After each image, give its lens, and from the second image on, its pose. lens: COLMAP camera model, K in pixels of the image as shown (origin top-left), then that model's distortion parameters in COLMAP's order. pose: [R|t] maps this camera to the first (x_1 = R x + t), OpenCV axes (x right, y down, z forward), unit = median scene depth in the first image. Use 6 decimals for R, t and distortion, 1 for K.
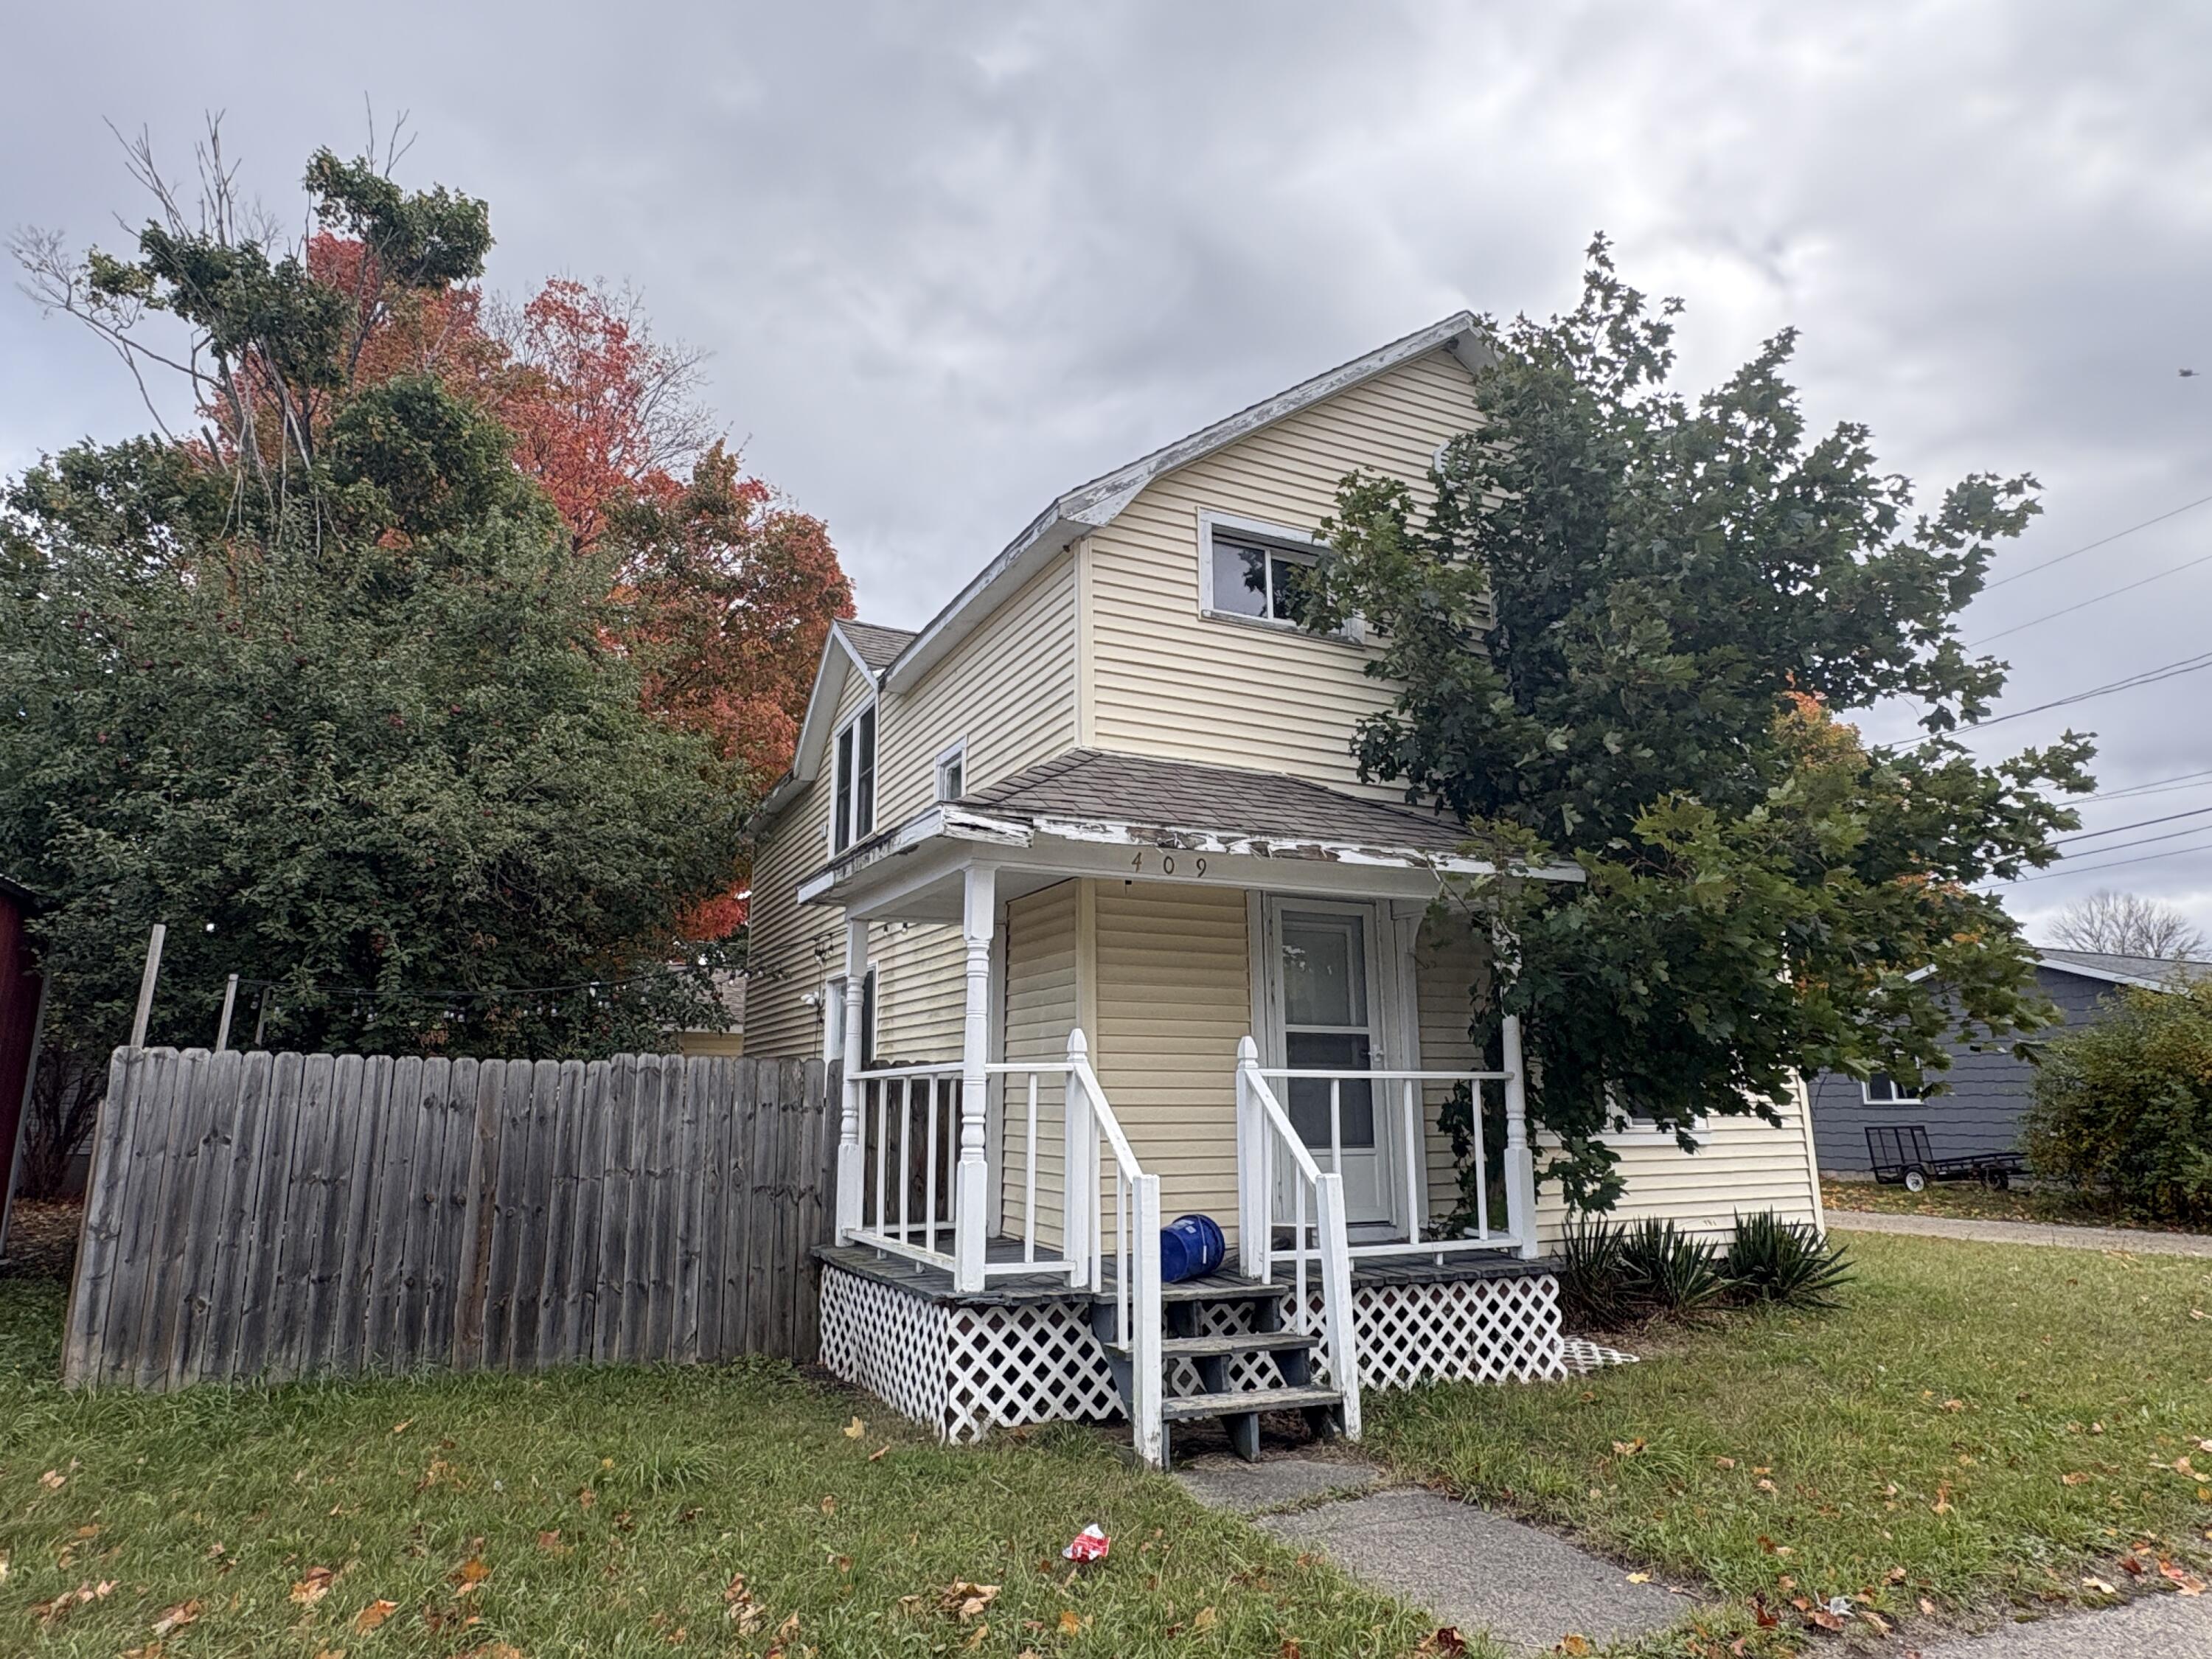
lens RADIAL K [[1307.9, 0, 1106.0], [0, 1307.9, 829.5], [0, 0, 1]] dist [-0.011346, -0.000306]
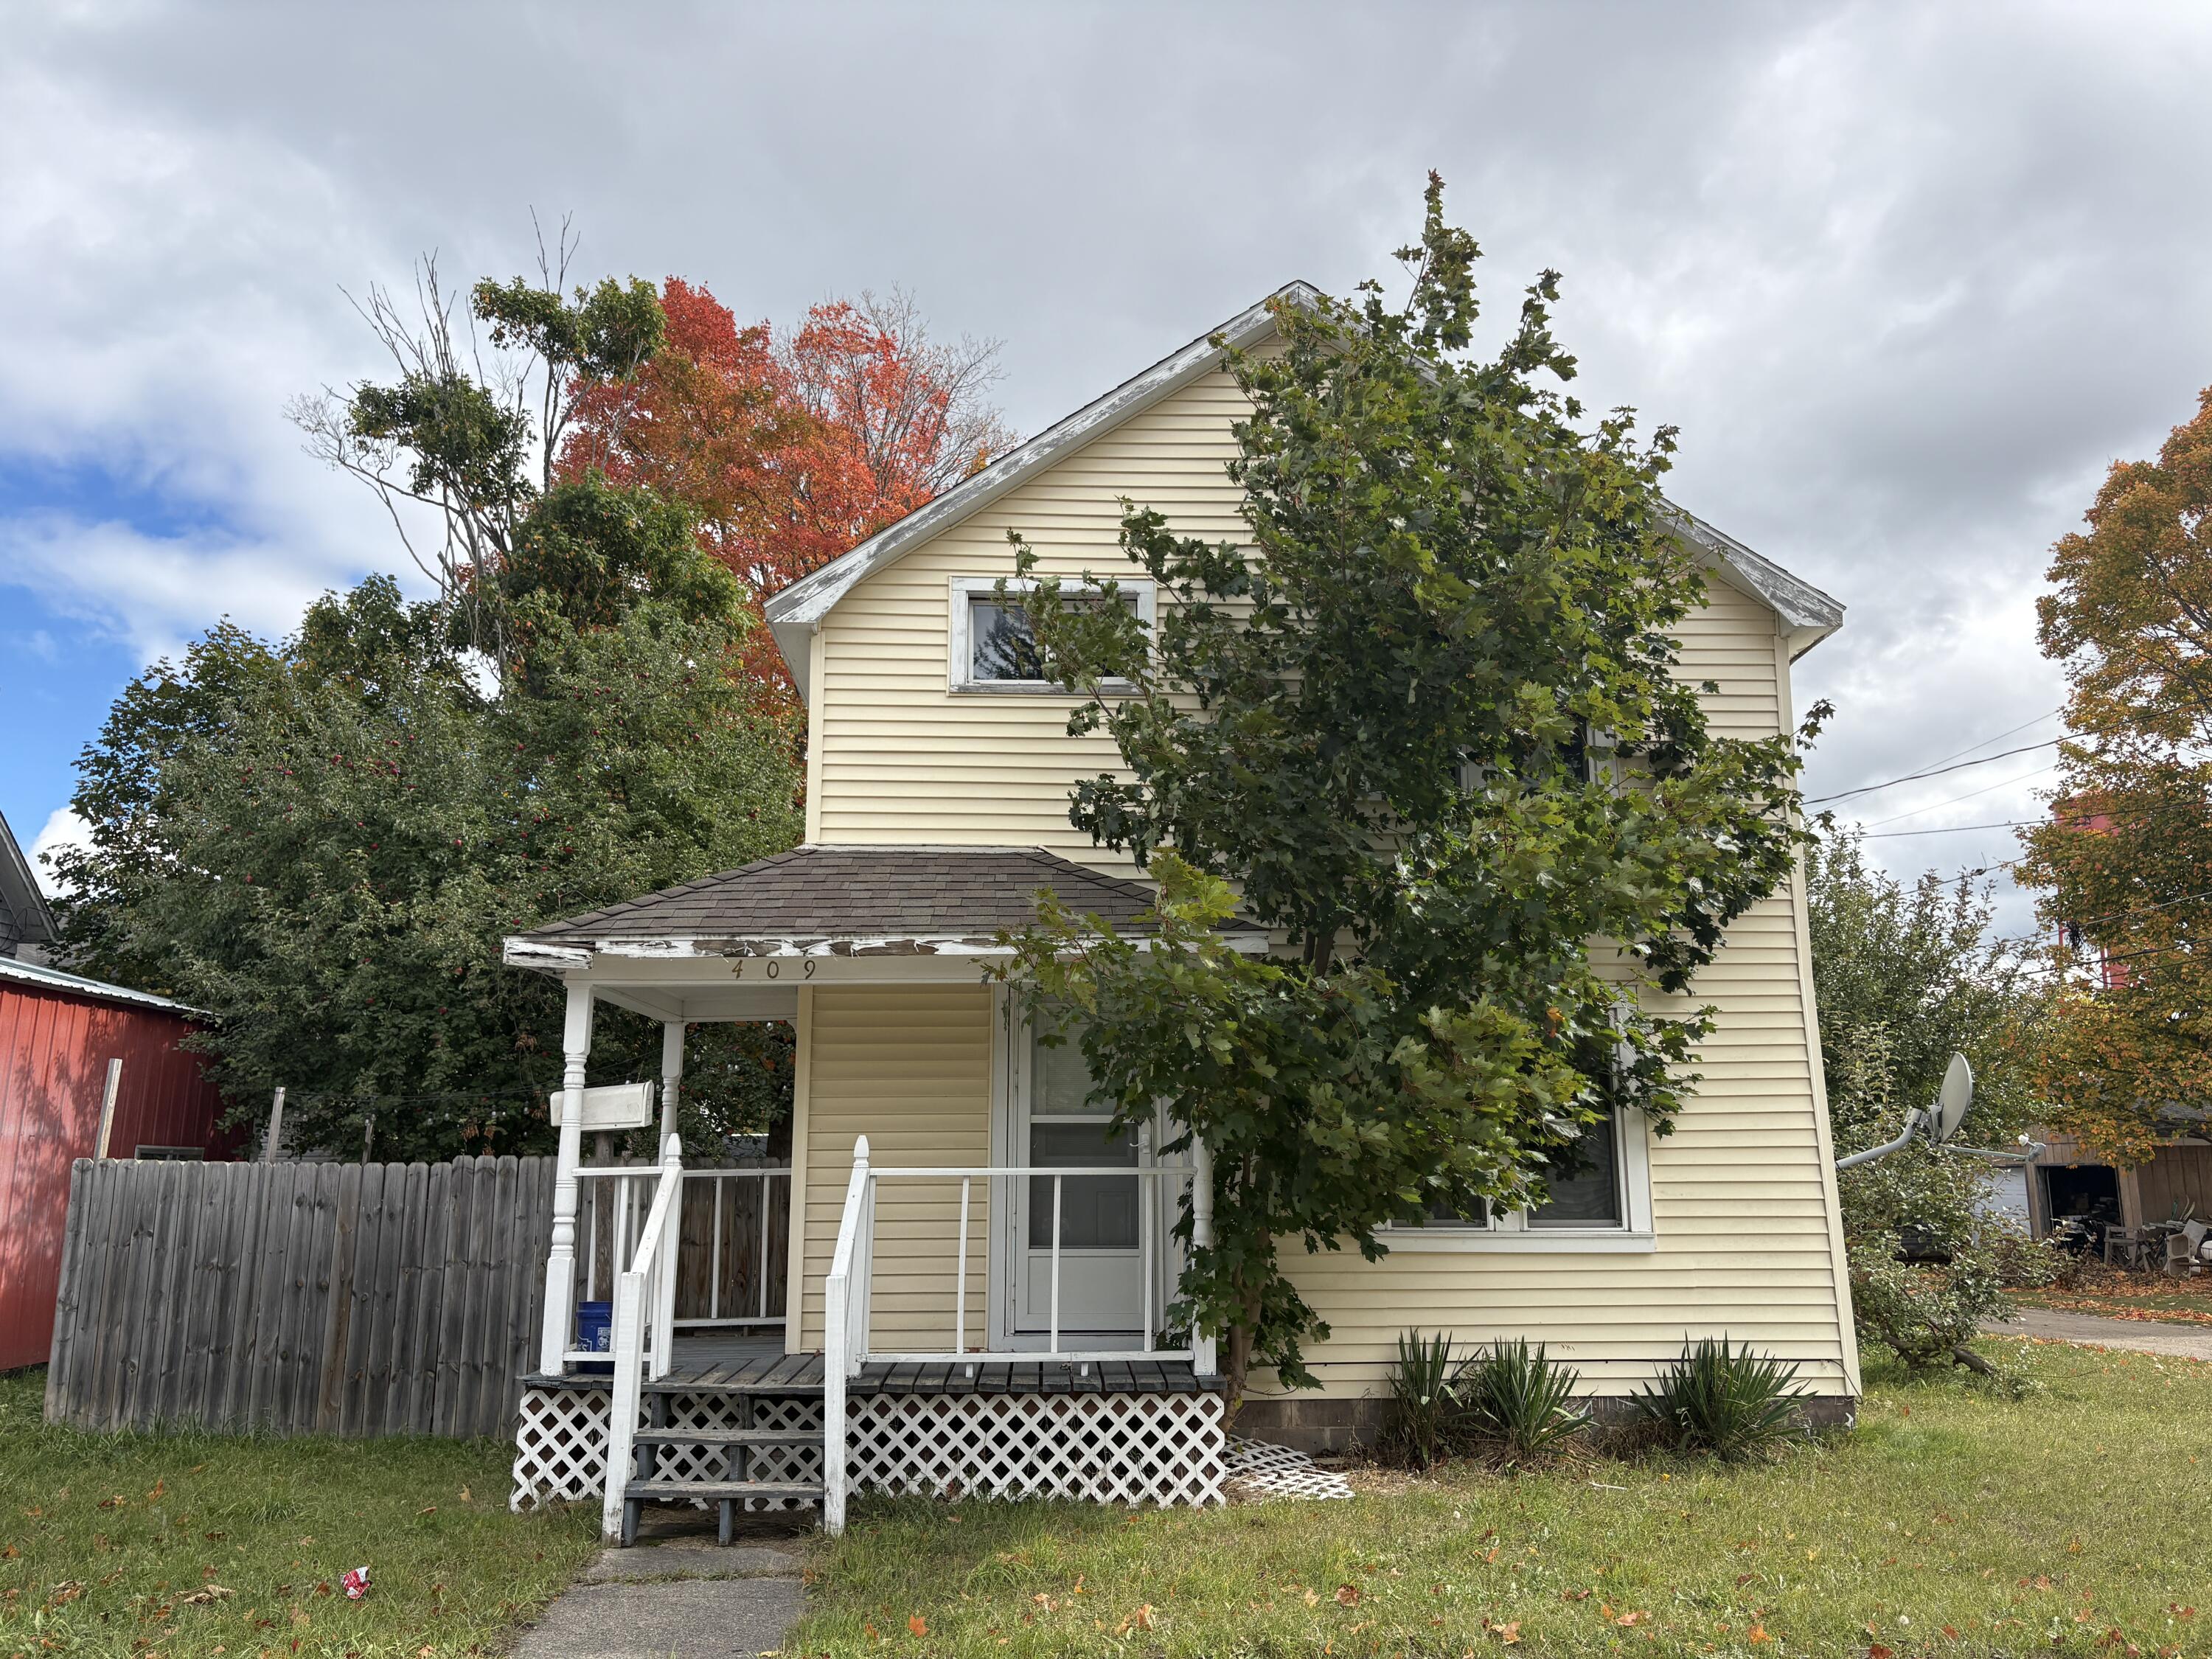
lens RADIAL K [[1657.2, 0, 1106.0], [0, 1657.2, 829.5], [0, 0, 1]] dist [0.073713, -0.091592]
pose [[0.914057, -0.084515, -0.396684, 0.790494], [0.083304, 0.996317, -0.020317, -0.033431], [0.396940, -0.014475, 0.917731, -0.094541]]
